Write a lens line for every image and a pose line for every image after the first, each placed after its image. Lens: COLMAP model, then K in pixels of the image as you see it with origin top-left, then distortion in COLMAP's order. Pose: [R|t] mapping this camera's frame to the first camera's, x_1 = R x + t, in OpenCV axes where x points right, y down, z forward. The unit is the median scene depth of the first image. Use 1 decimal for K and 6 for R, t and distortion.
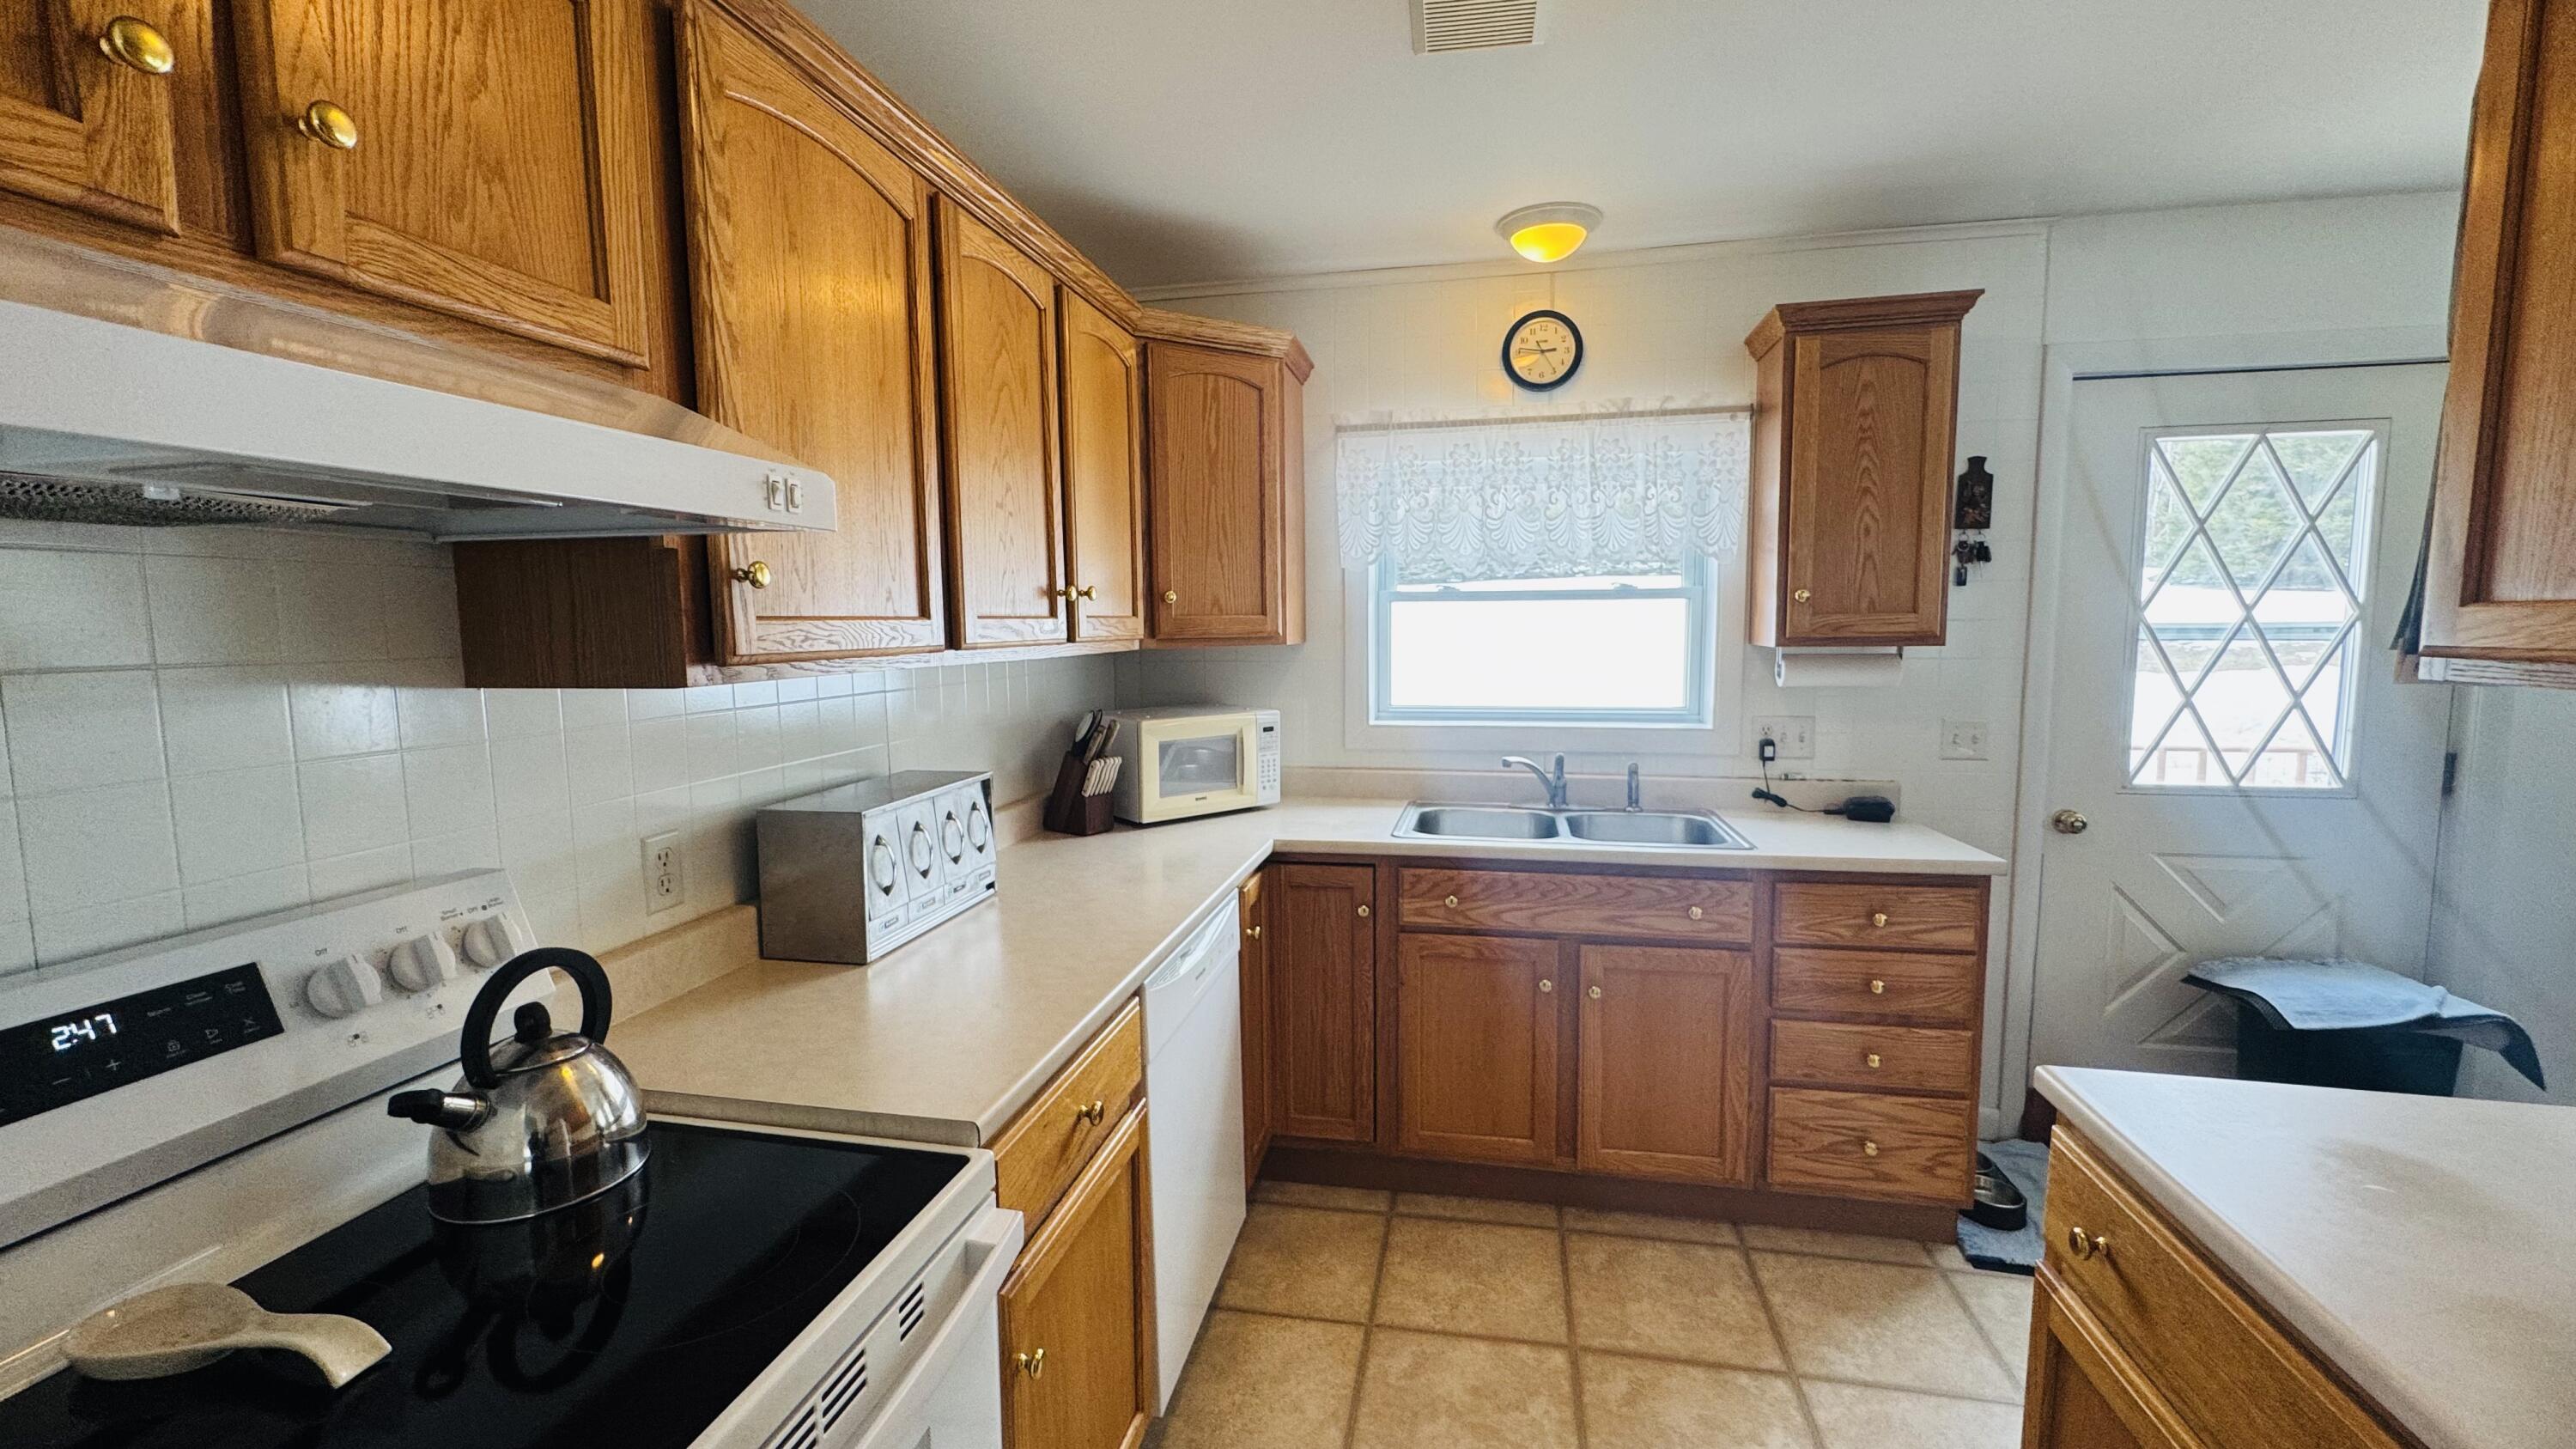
lens RADIAL K [[1026.9, 0, 1286.9], [0, 1026.9, 718.7], [0, 0, 1]] dist [-0.006631, 0.000932]
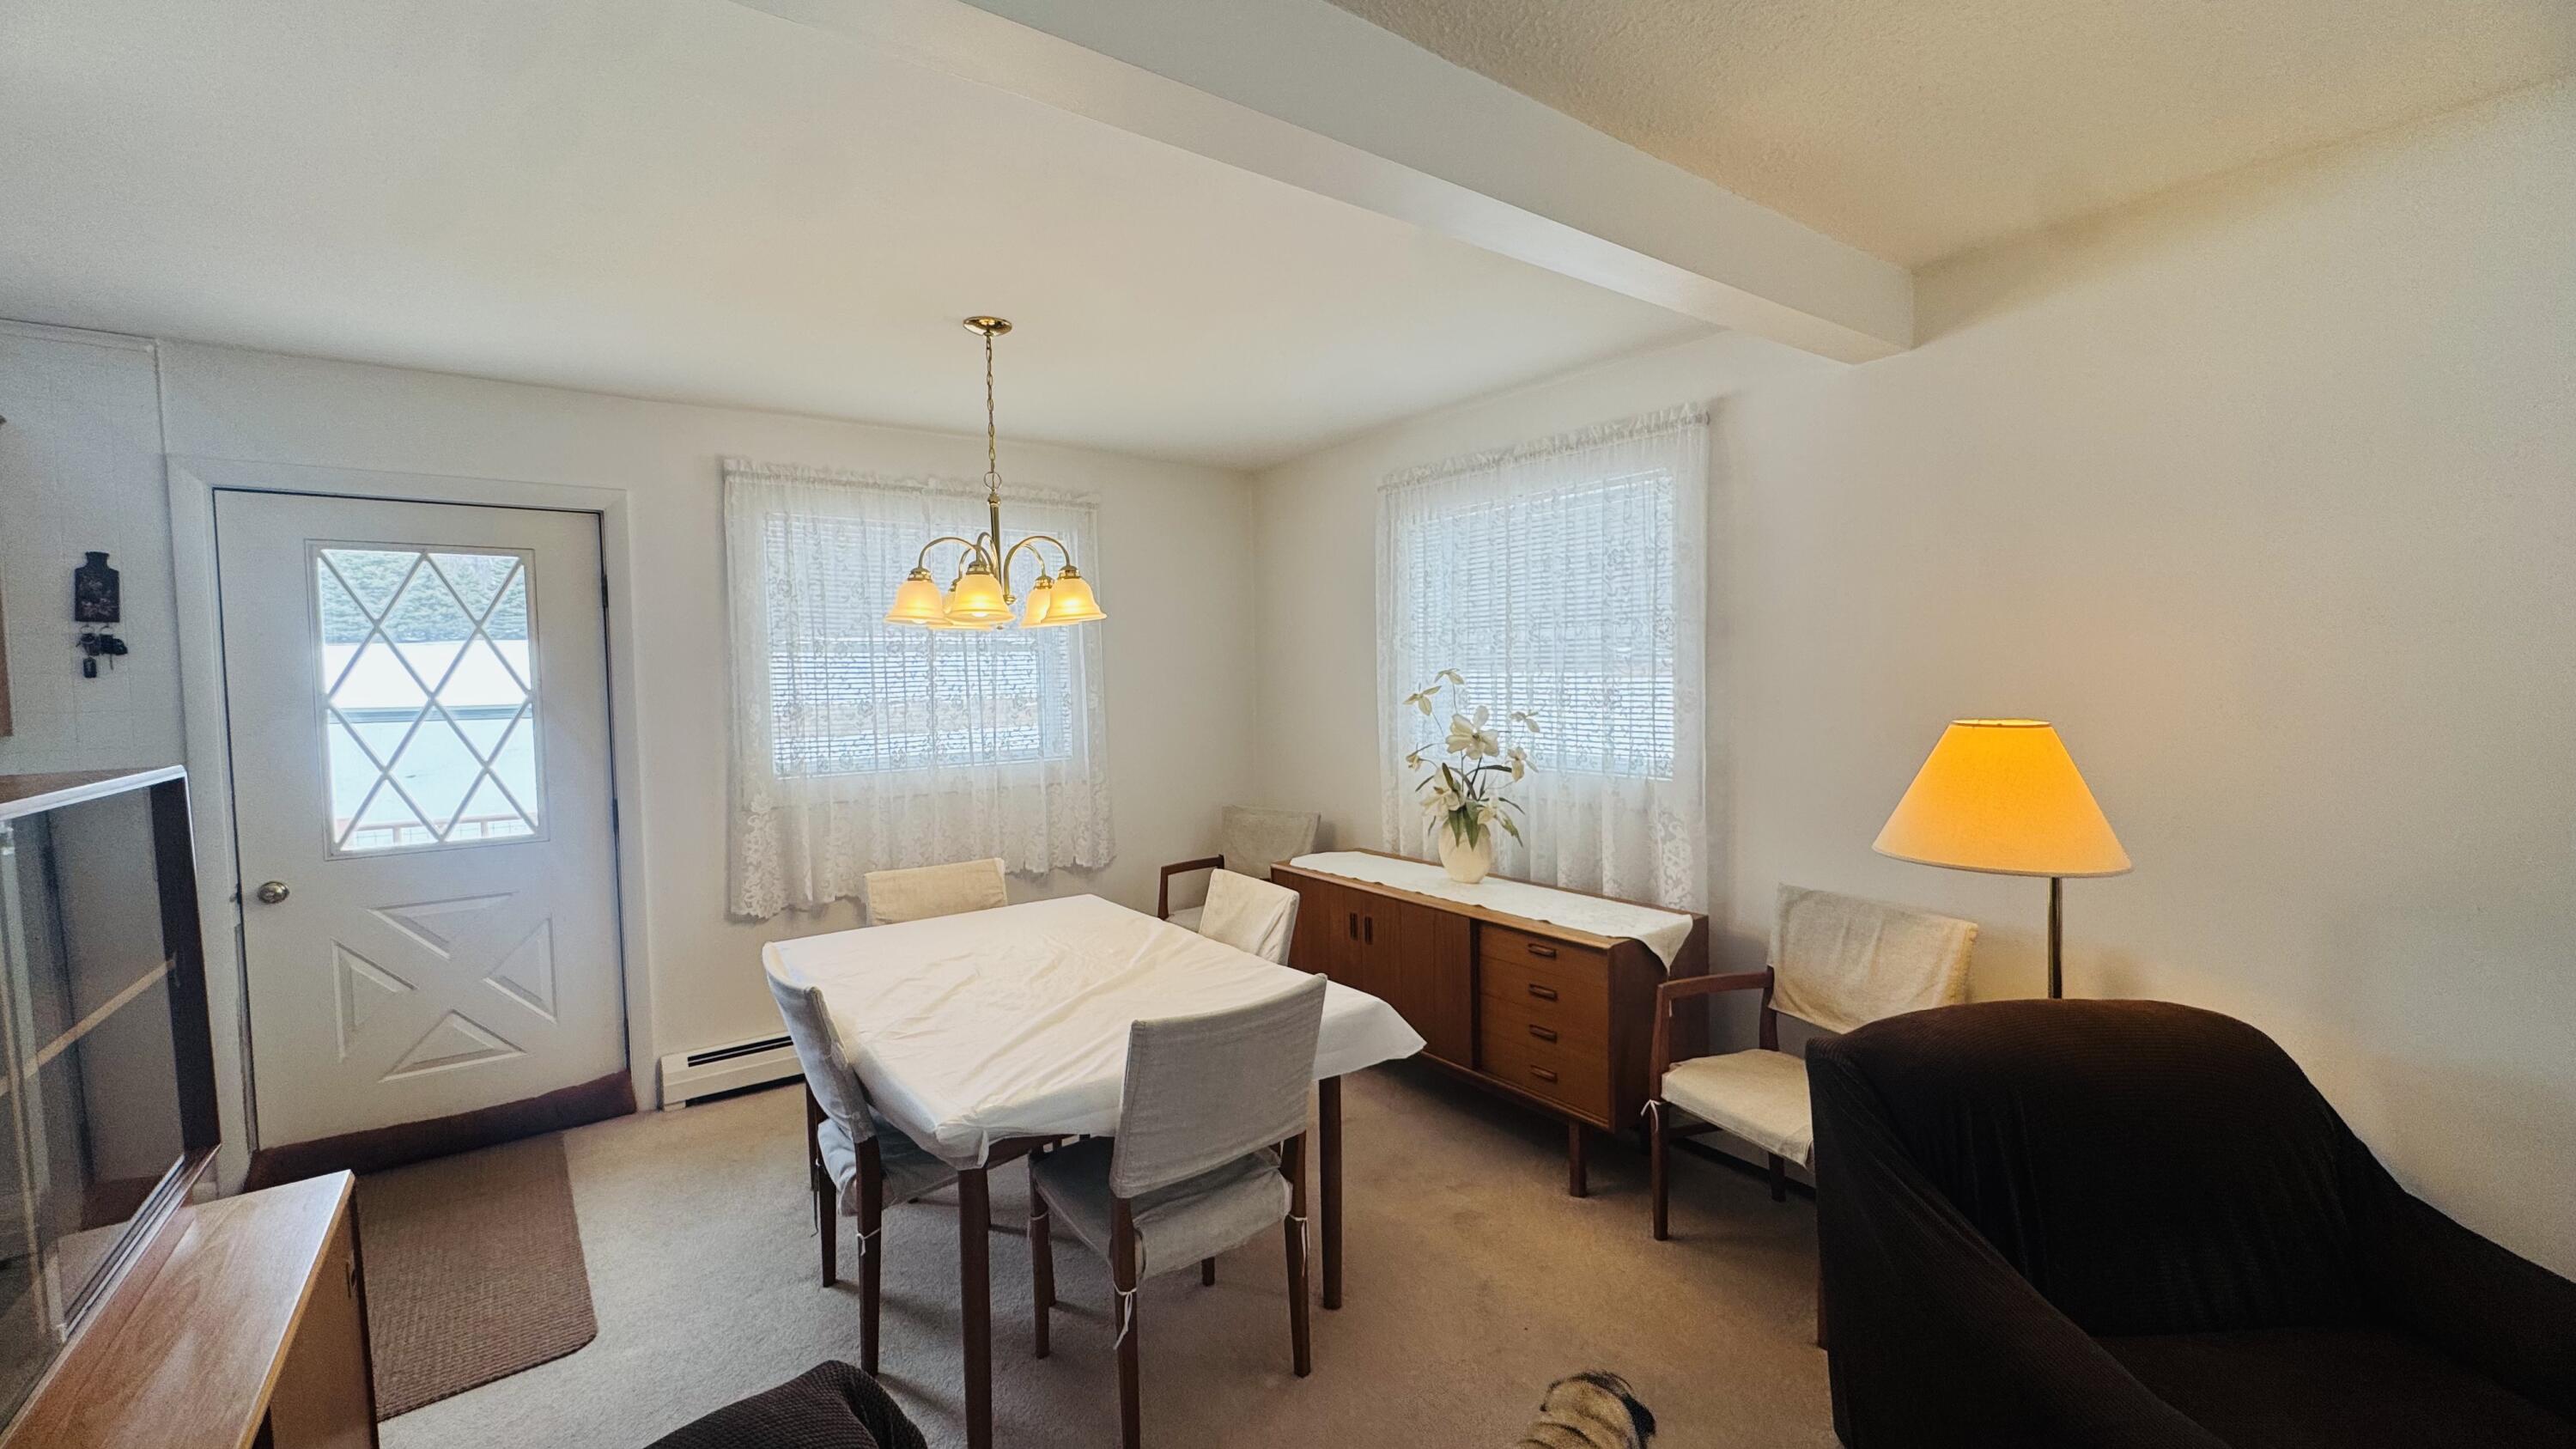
lens RADIAL K [[1026.9, 0, 1285.9], [0, 1026.9, 724.0], [0, 0, 1]] dist [-0.006631, 0.000932]
pose [[0.674757, -0.037247, 0.737100, 0.718894], [0.091073, 0.995295, -0.033076, 0.057887], [-0.732399, 0.089449, 0.674974, -0.550725]]
